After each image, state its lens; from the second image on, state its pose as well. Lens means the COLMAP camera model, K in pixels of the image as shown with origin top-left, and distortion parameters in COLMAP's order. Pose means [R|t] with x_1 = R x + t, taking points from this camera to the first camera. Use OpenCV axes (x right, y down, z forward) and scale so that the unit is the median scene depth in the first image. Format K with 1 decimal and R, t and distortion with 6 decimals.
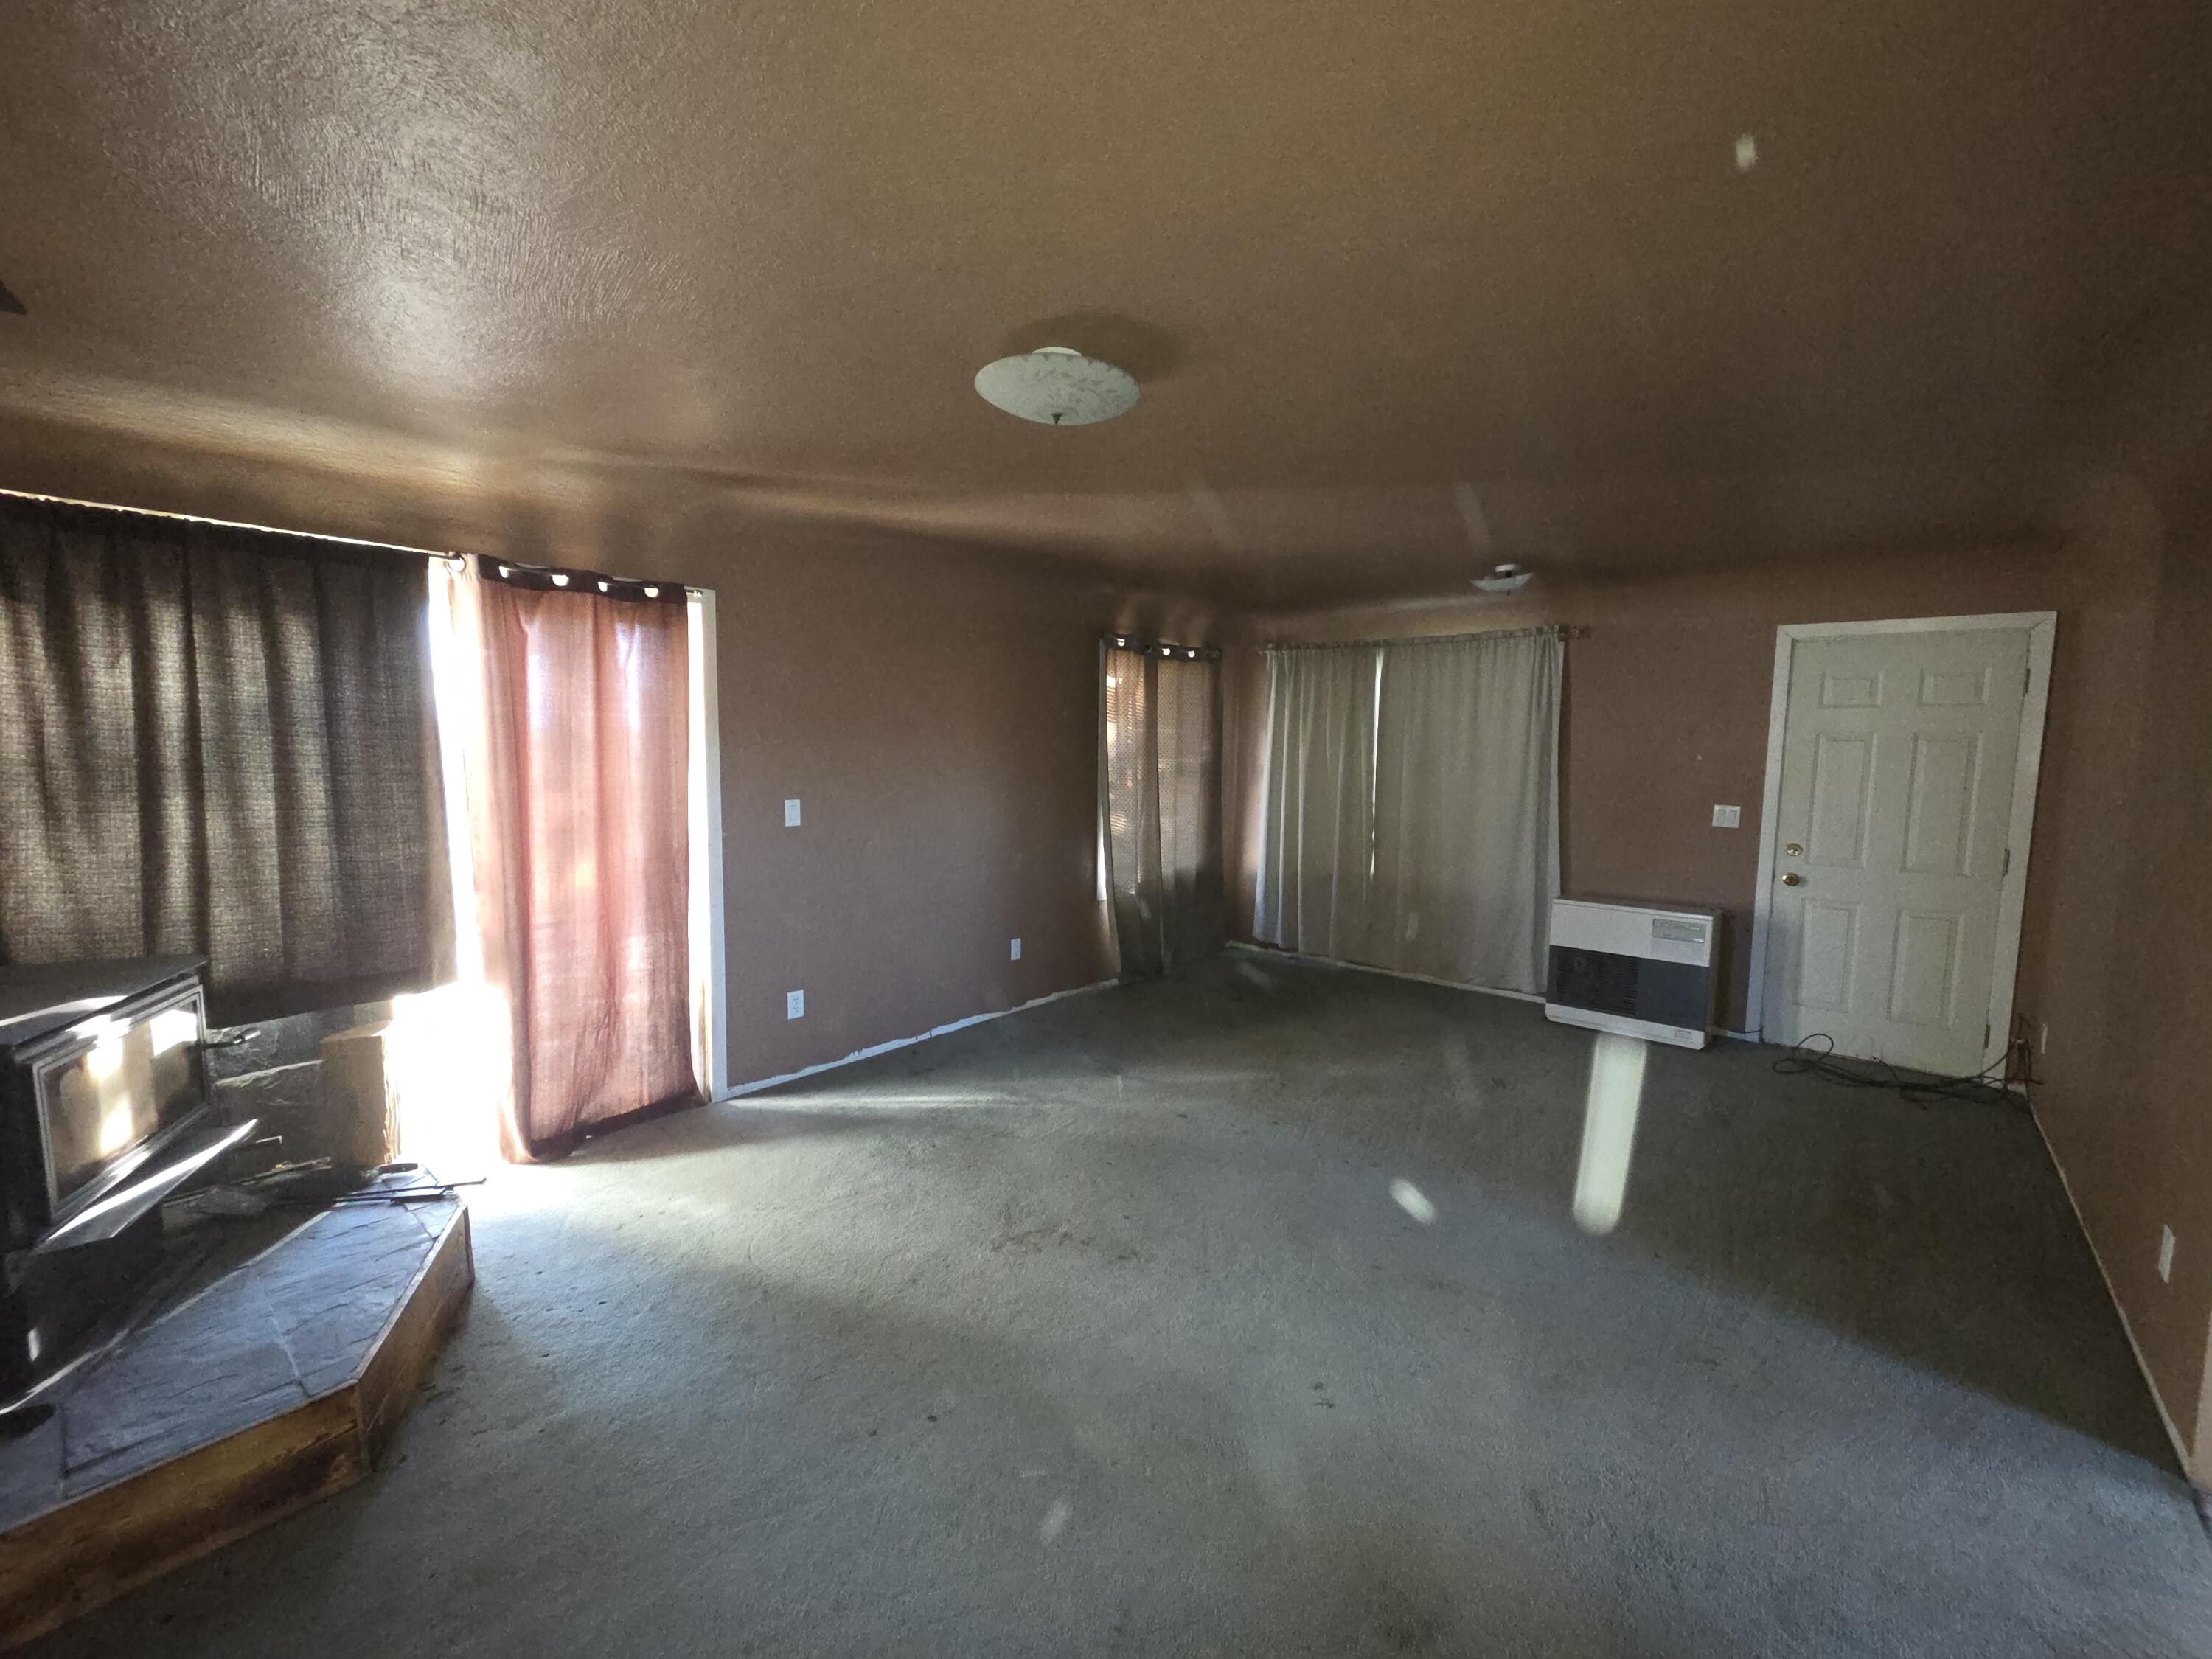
lens RADIAL K [[901.1, 0, 1114.6], [0, 901.1, 826.7], [0, 0, 1]] dist [0.004678, 0.000520]
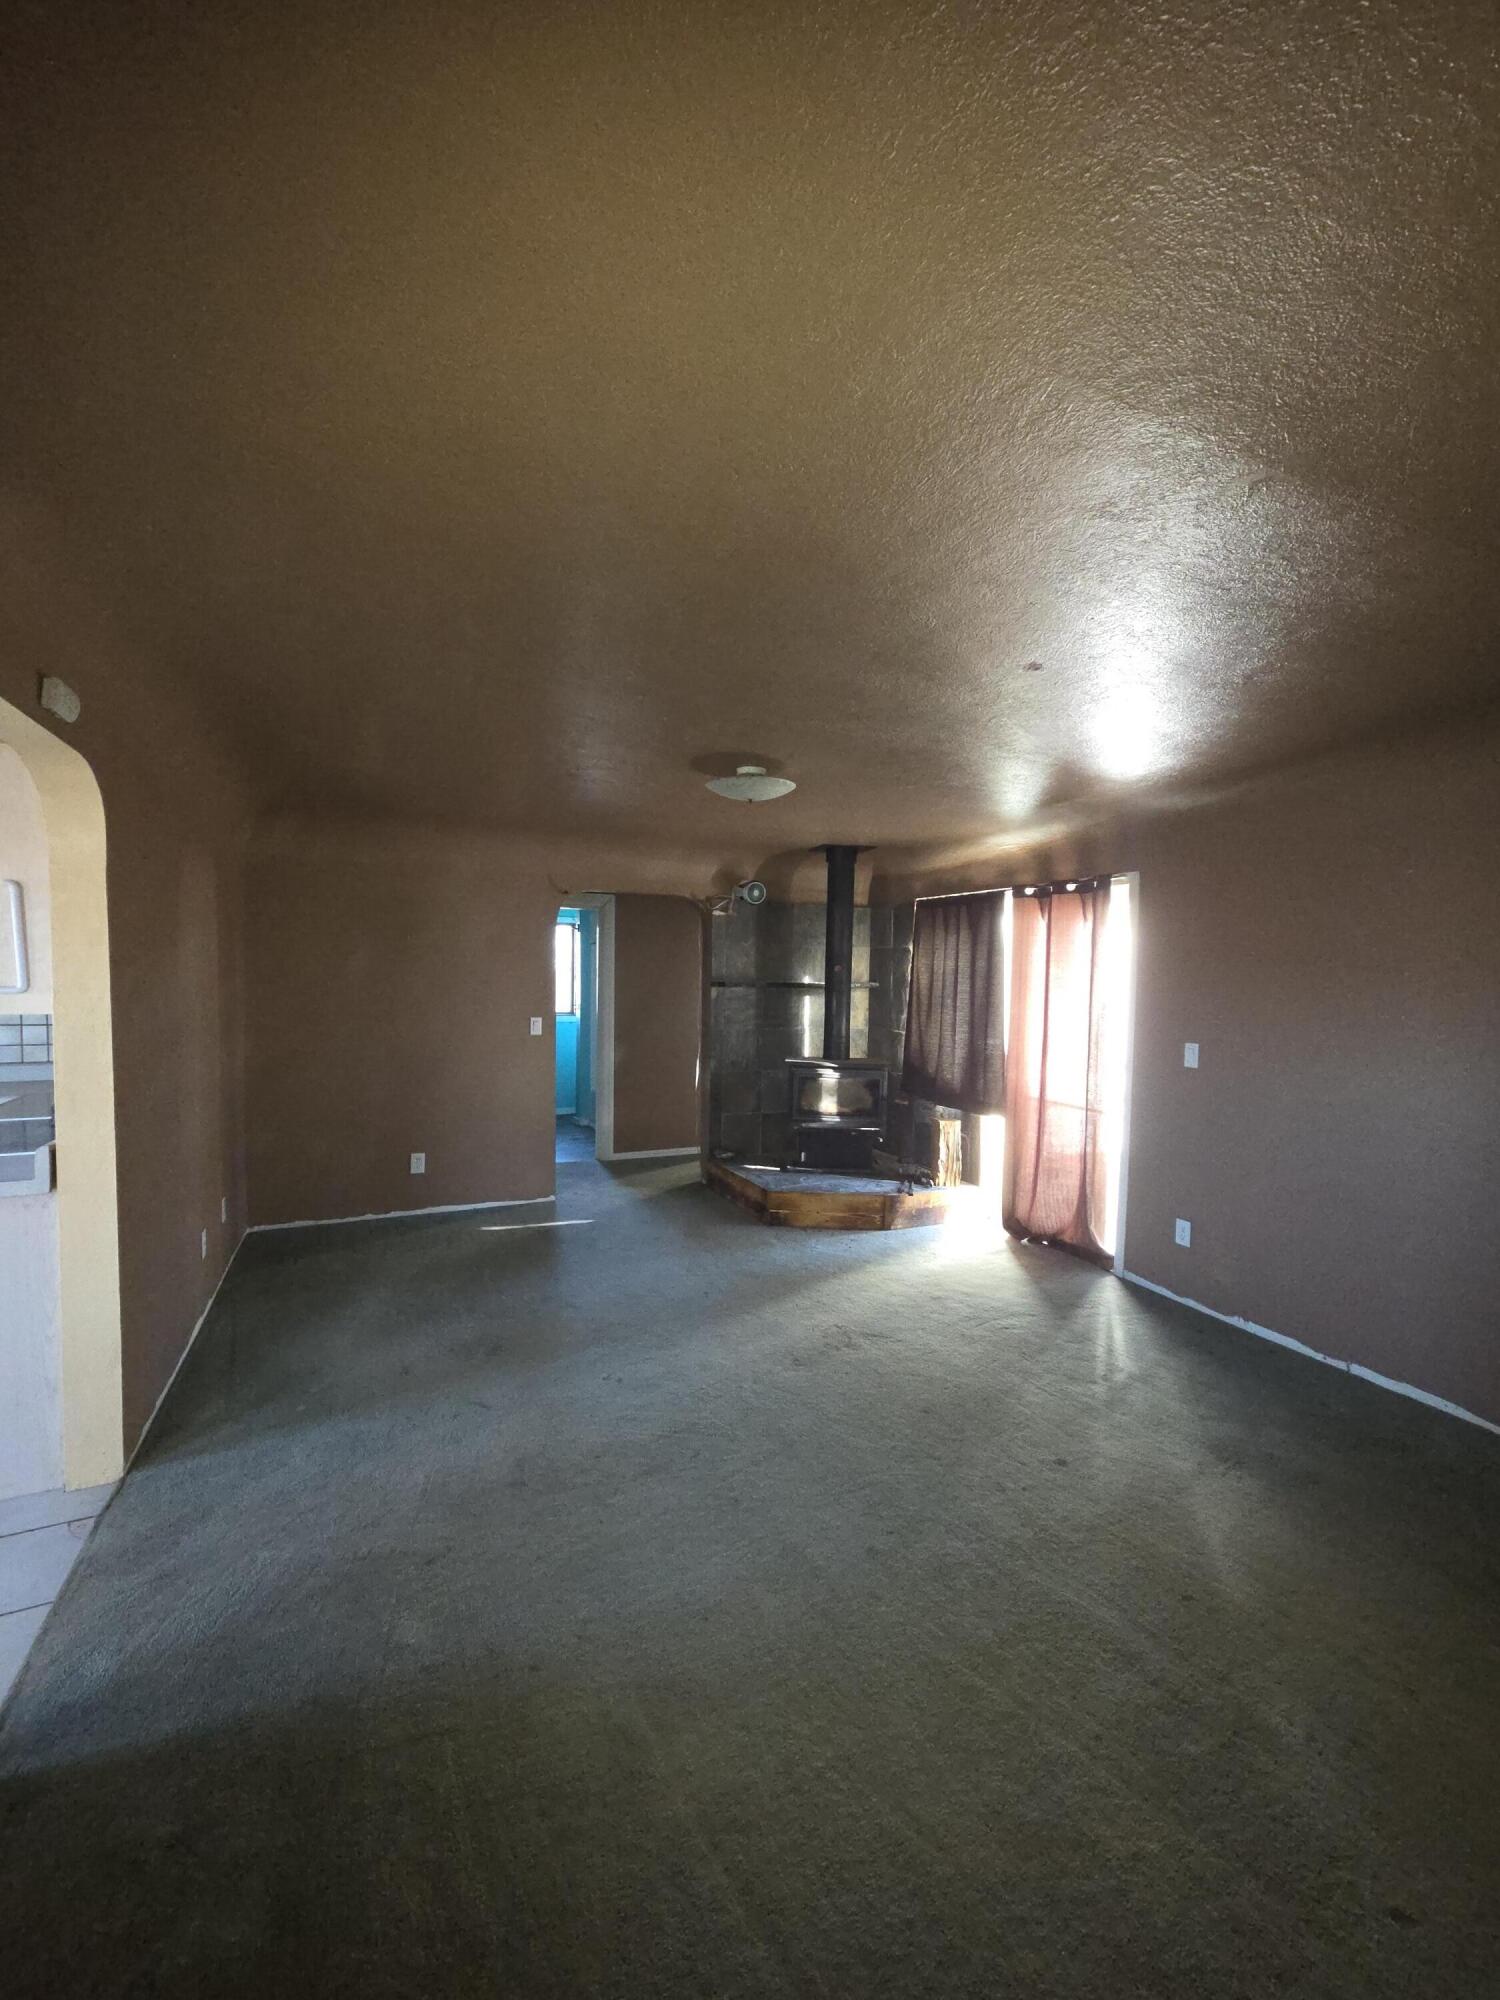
lens RADIAL K [[814.7, 0, 749.9], [0, 814.7, 1007.7], [0, 0, 1]] dist [0.004678, 0.000520]
pose [[-0.424178, 0.014036, -0.905470, 0.786114], [-0.110234, 0.991644, 0.067012, -0.082423], [0.898844, 0.128239, -0.419087, 0.957857]]
